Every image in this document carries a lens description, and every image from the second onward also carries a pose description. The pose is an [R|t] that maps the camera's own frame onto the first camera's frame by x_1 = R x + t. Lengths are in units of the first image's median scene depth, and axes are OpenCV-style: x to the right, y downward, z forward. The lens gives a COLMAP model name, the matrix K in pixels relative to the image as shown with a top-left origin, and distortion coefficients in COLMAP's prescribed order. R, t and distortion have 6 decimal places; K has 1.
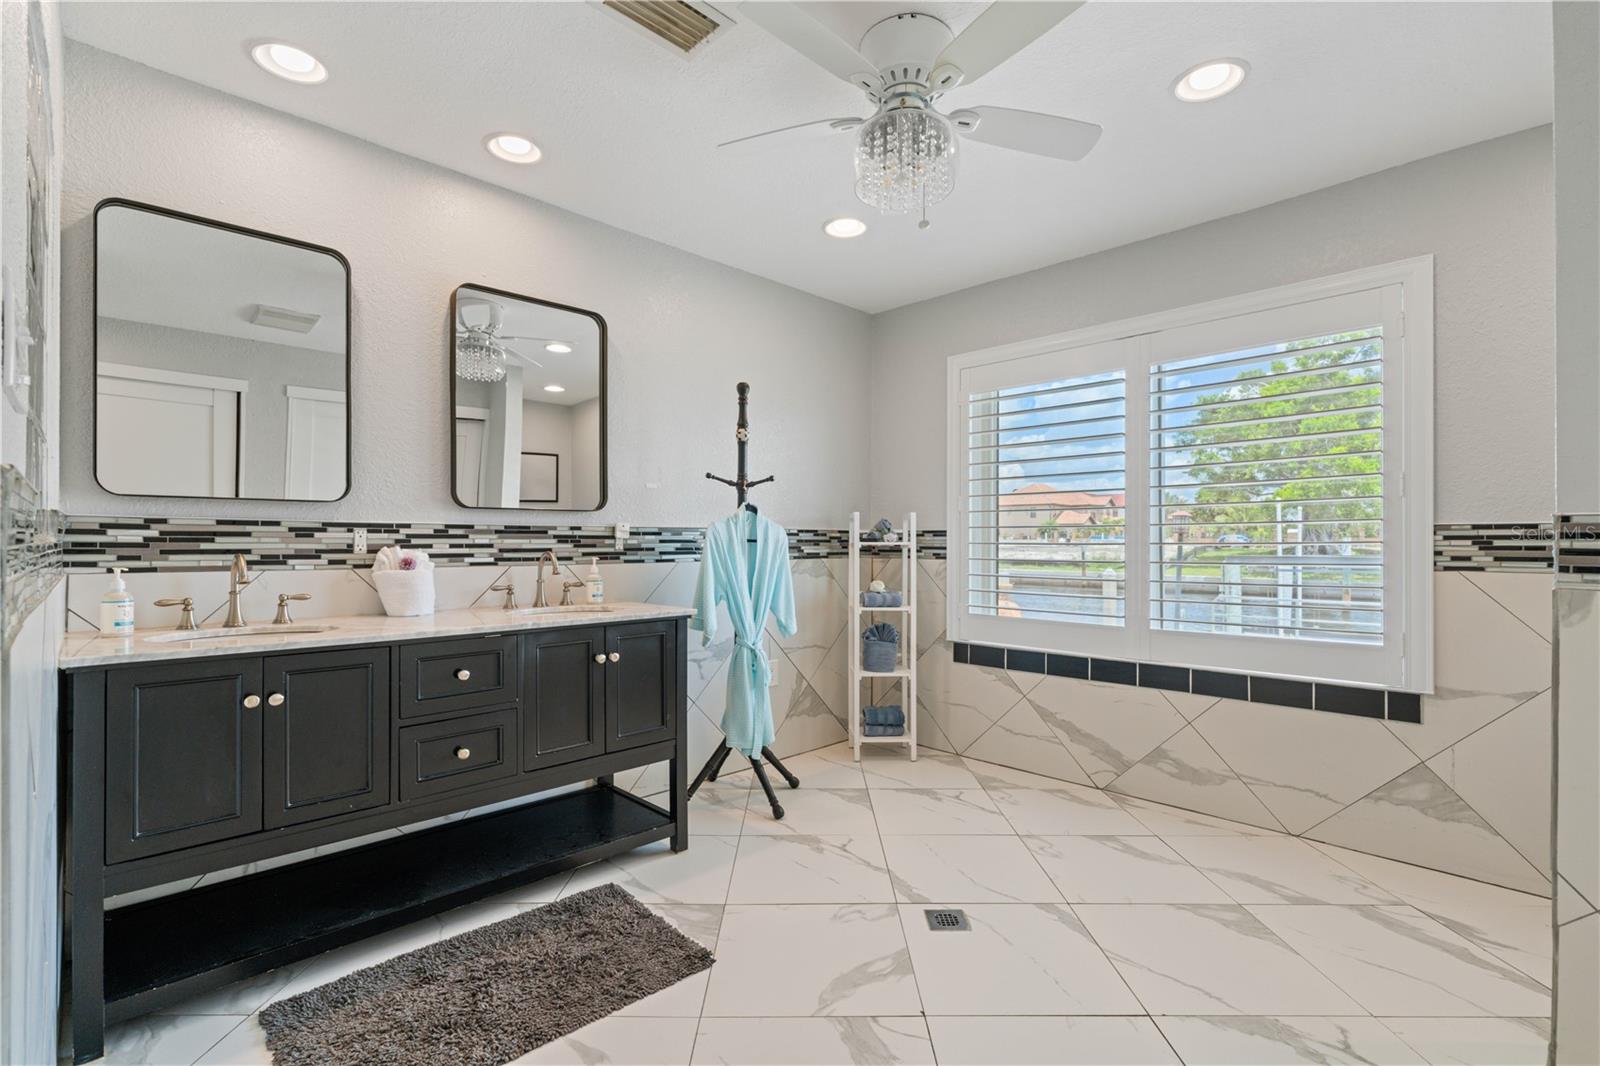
lens RADIAL K [[728.8, 0, 803.6], [0, 728.8, 538.1], [0, 0, 1]] dist [-0.001606, -0.003056]
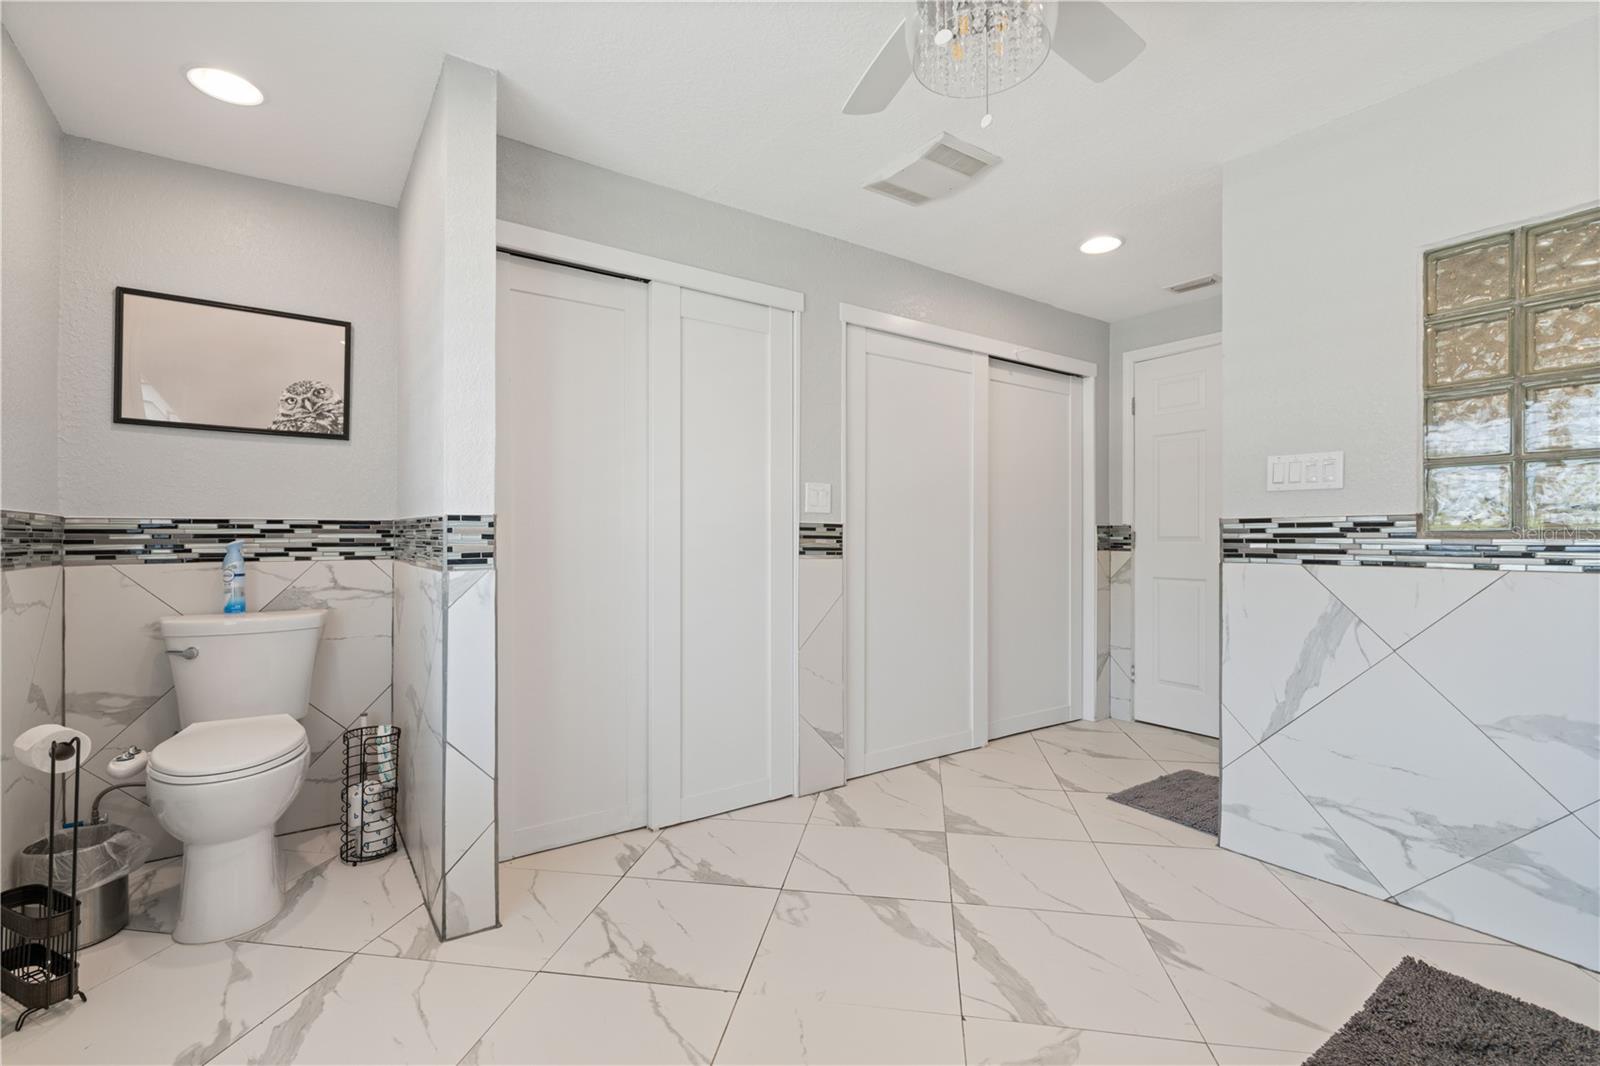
lens RADIAL K [[728.8, 0, 796.3], [0, 728.8, 532.8], [0, 0, 1]] dist [-0.001606, -0.003056]
pose [[-0.987545, 0.000670, 0.157338, 0.154774], [-0.001667, 0.999890, -0.014717, 0.012269], [-0.157330, -0.014796, -0.987435, 1.350166]]
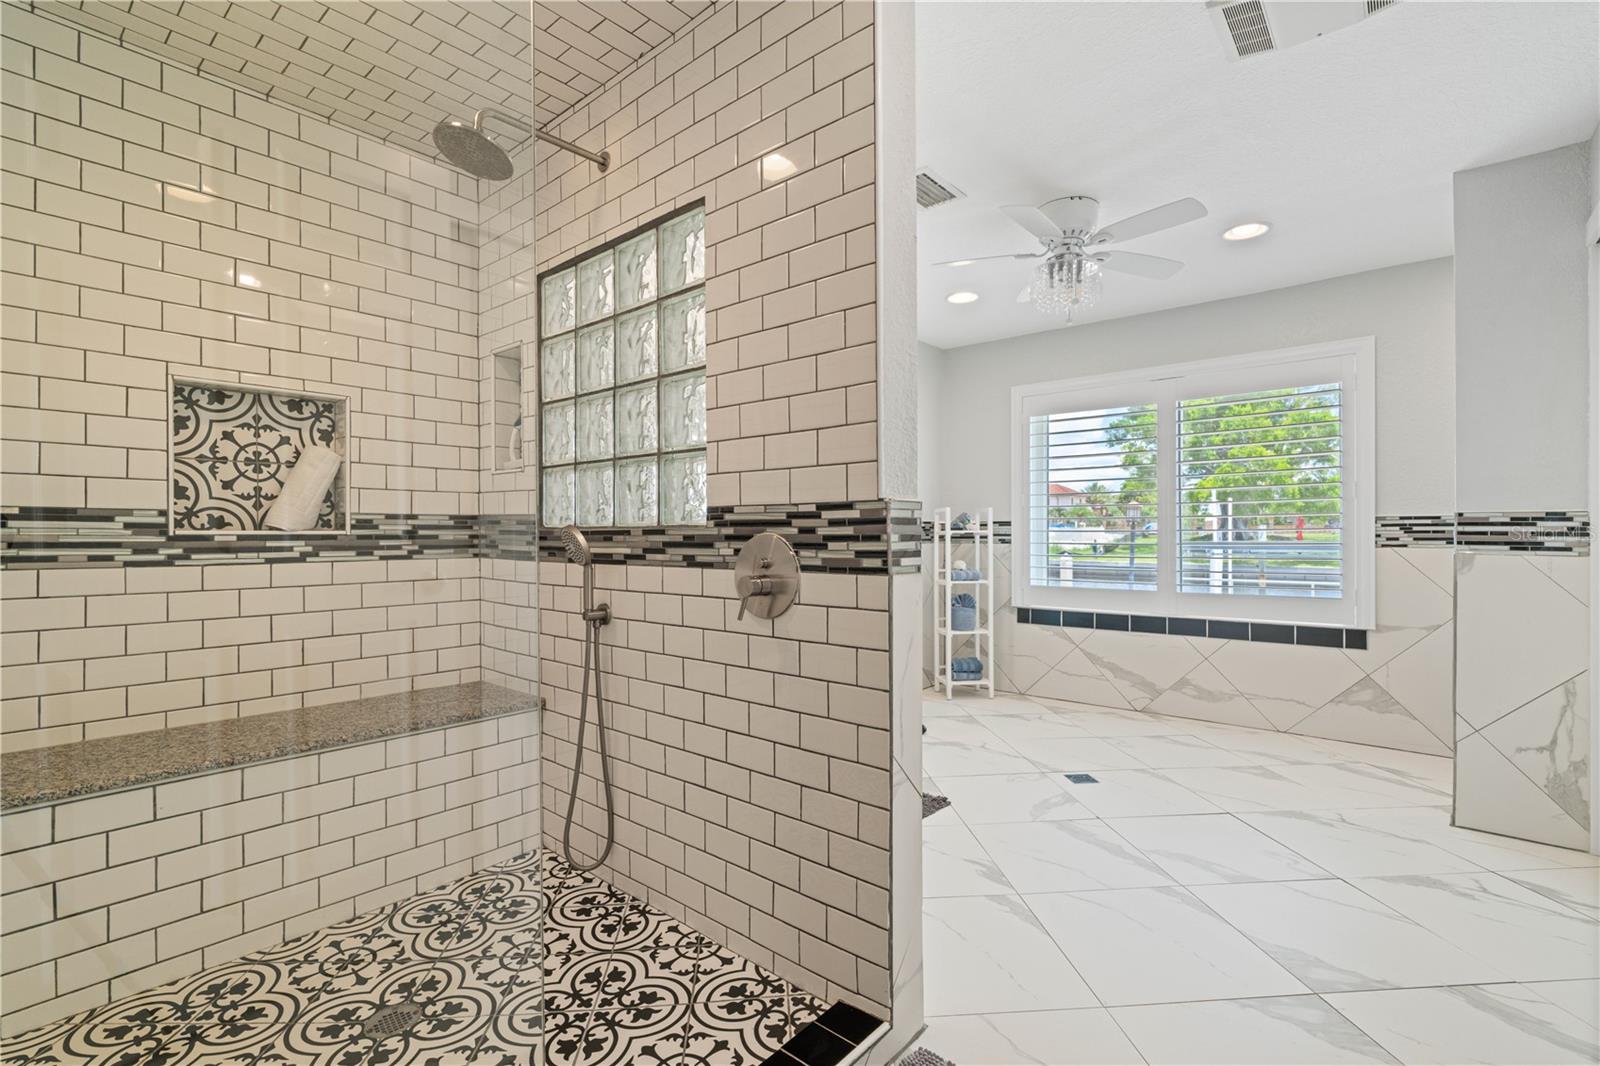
lens RADIAL K [[728.8, 0, 799.2], [0, 728.8, 533.3], [0, 0, 1]] dist [-0.001606, -0.003056]
pose [[0.996588, -0.006333, 0.082295, -0.428789], [0.005751, 0.999957, 0.007299, -0.001844], [-0.082337, -0.006801, 0.996581, -0.386941]]
